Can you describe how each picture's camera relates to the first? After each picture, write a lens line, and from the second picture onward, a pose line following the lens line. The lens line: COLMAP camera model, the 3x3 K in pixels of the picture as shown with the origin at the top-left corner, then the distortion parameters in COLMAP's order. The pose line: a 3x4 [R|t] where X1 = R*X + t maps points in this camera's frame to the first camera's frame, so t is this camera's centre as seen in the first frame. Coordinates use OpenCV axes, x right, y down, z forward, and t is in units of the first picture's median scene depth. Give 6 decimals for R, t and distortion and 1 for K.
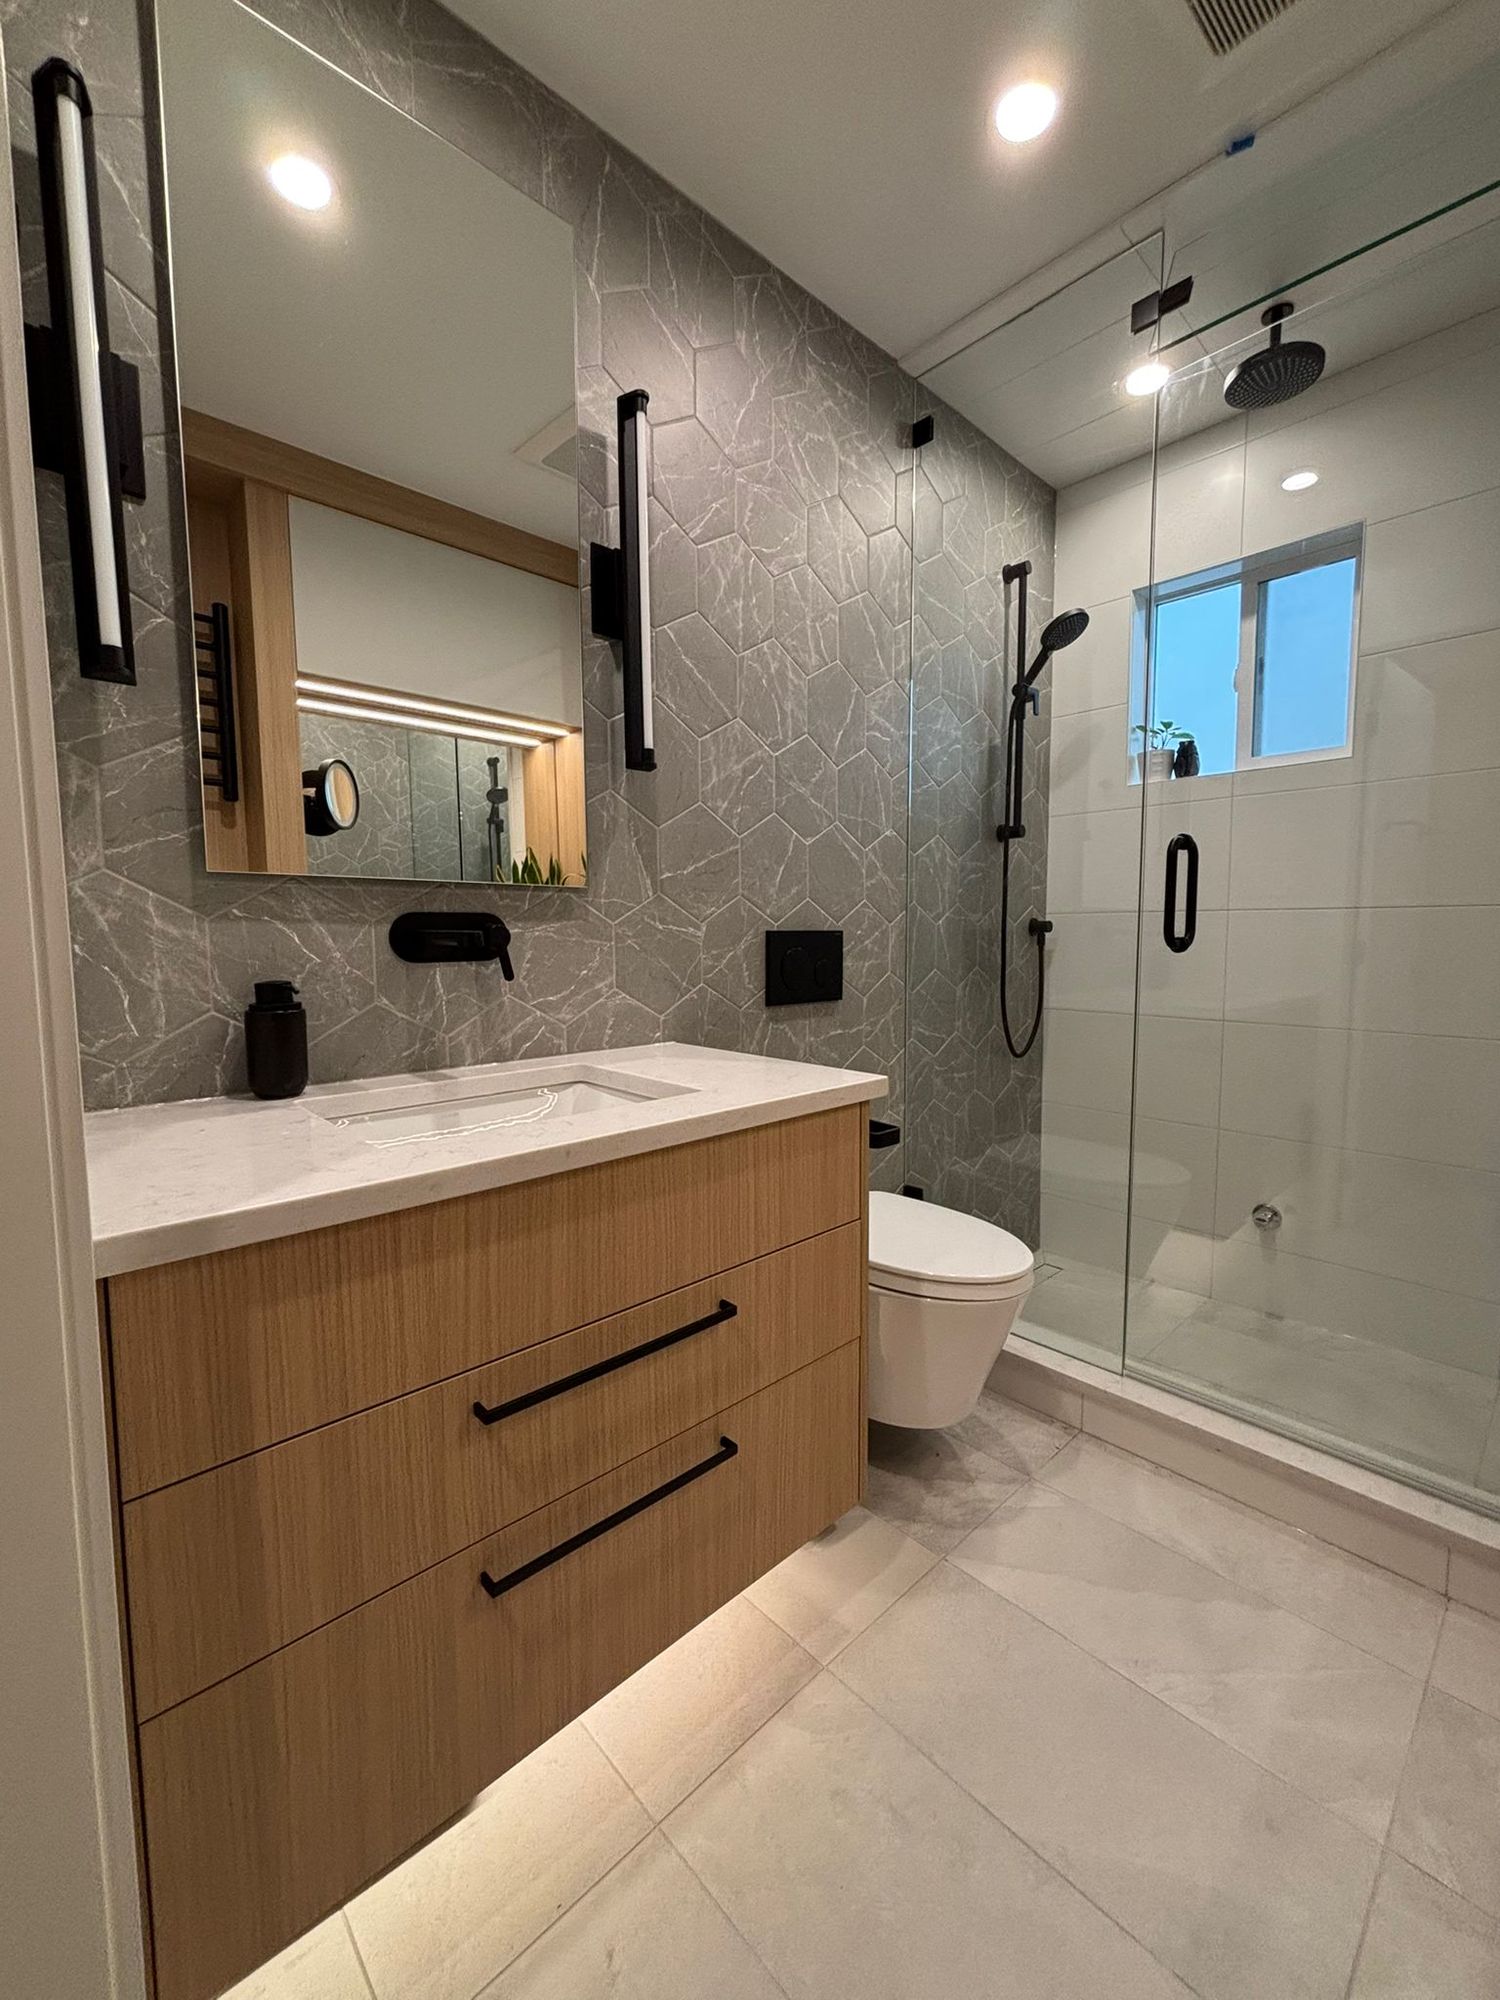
lens RADIAL K [[807.1, 0, 750.0], [0, 807.1, 1000.0], [0, 0, 1]] dist [-0.000211, 0.000767]
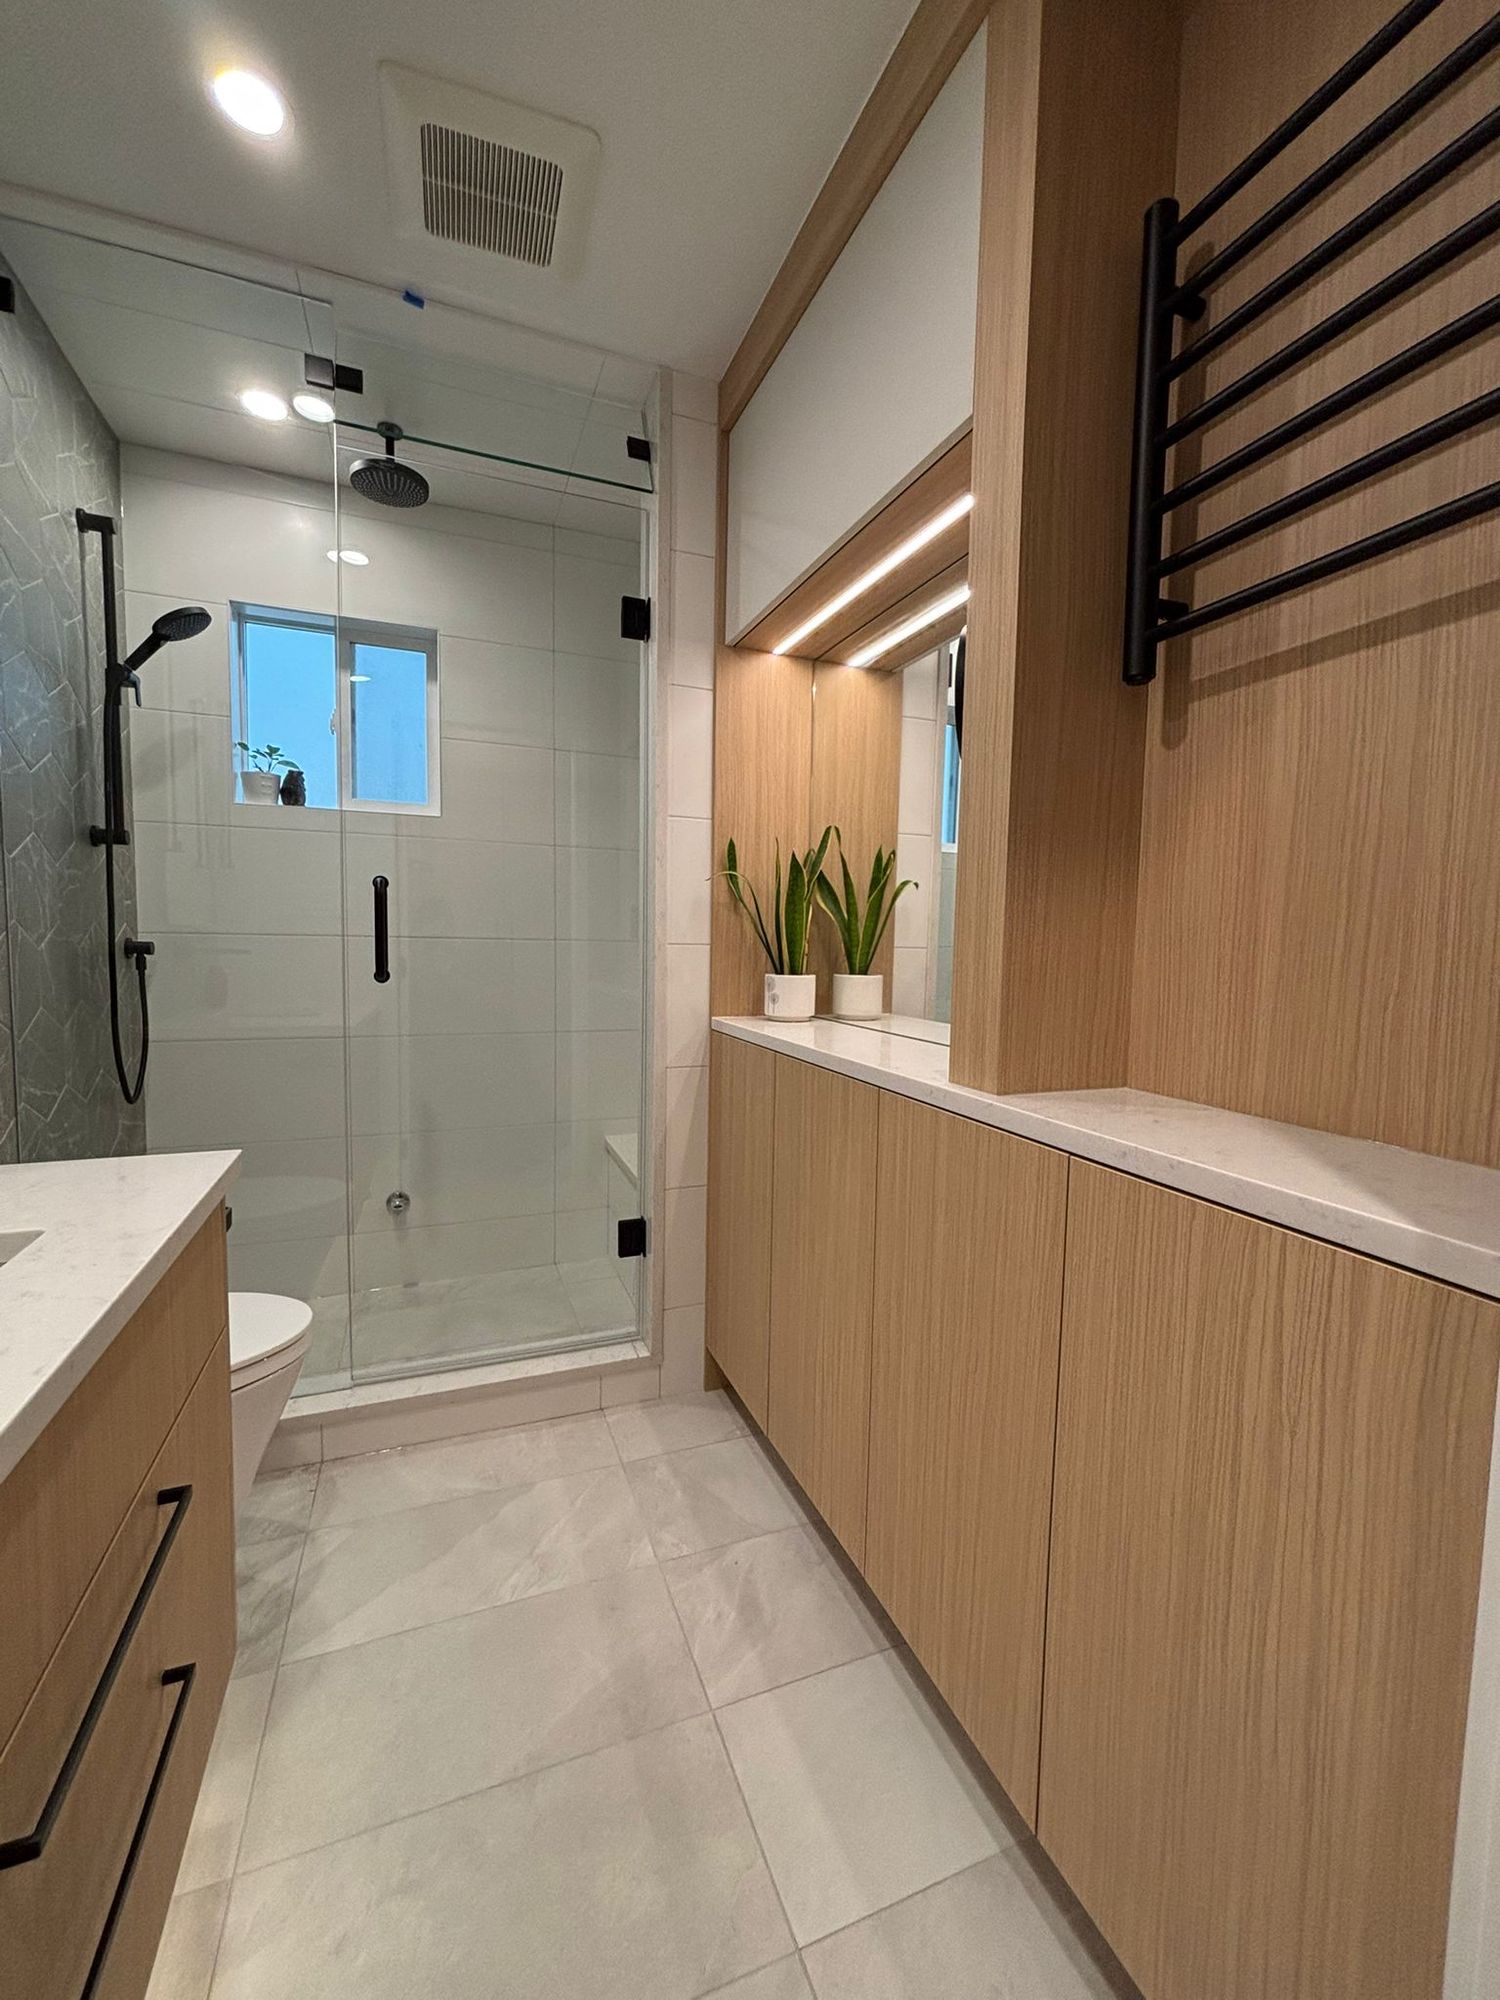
lens RADIAL K [[807.1, 0, 750.0], [0, 807.1, 1000.0], [0, 0, 1]] dist [-0.000211, 0.000767]
pose [[0.375154, -0.056556, 0.925235, -0.230028], [0.060012, 0.997525, 0.036642, -0.033680], [-0.925018, 0.041779, 0.377620, 0.090327]]
